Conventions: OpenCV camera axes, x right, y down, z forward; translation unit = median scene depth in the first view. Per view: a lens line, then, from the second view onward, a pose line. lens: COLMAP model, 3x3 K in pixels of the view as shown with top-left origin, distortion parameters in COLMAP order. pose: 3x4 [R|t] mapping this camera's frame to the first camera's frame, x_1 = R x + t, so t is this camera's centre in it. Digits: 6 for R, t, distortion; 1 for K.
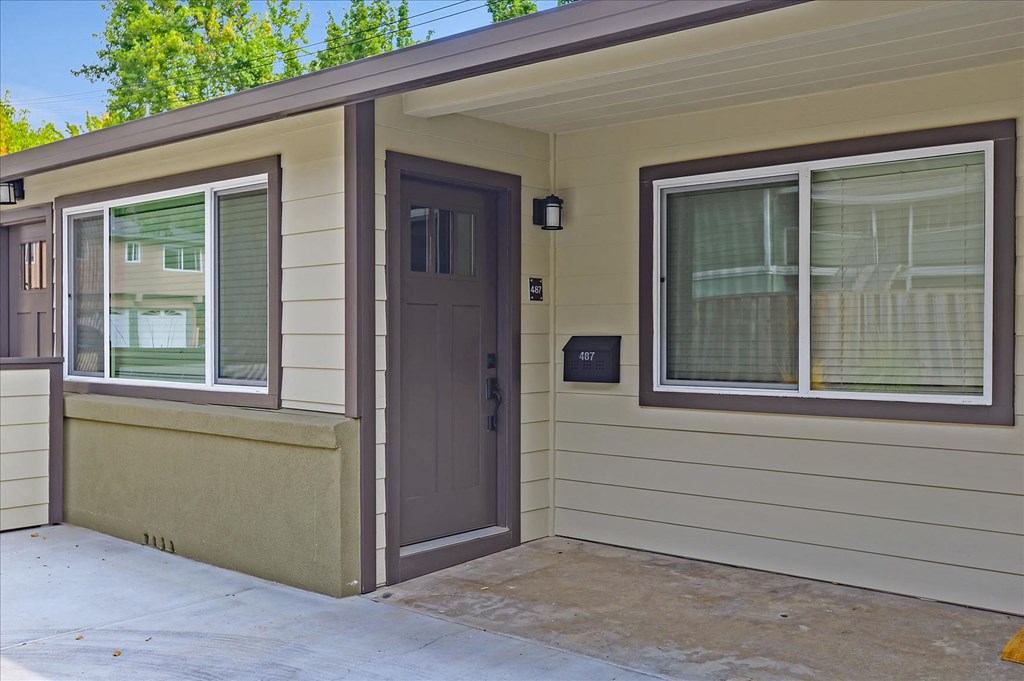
lens RADIAL K [[963.4, 0, 515.1], [0, 963.4, 342.9], [0, 0, 1]] dist [-0.006931, 0.000000]
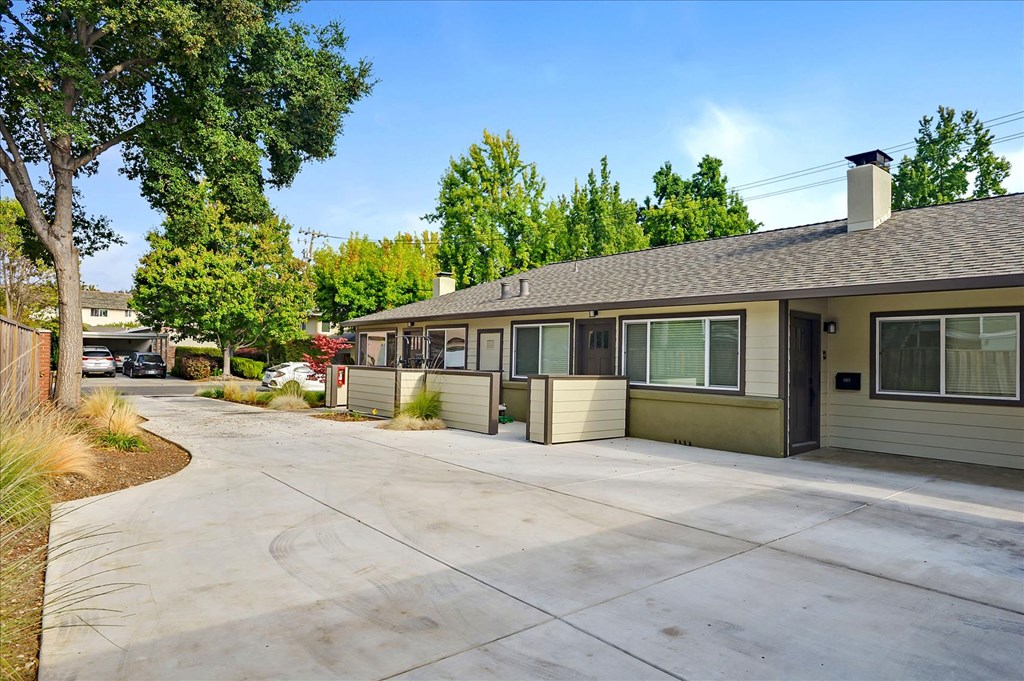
lens RADIAL K [[605.2, 0, 509.4], [0, 605.2, 340.5], [0, 0, 1]] dist [-0.021733, 0.002207]
pose [[0.983612, 0.014740, -0.179697, -0.579821], [-0.022238, 0.998961, -0.039781, -0.009895], [0.178924, 0.043125, 0.982917, -0.881954]]
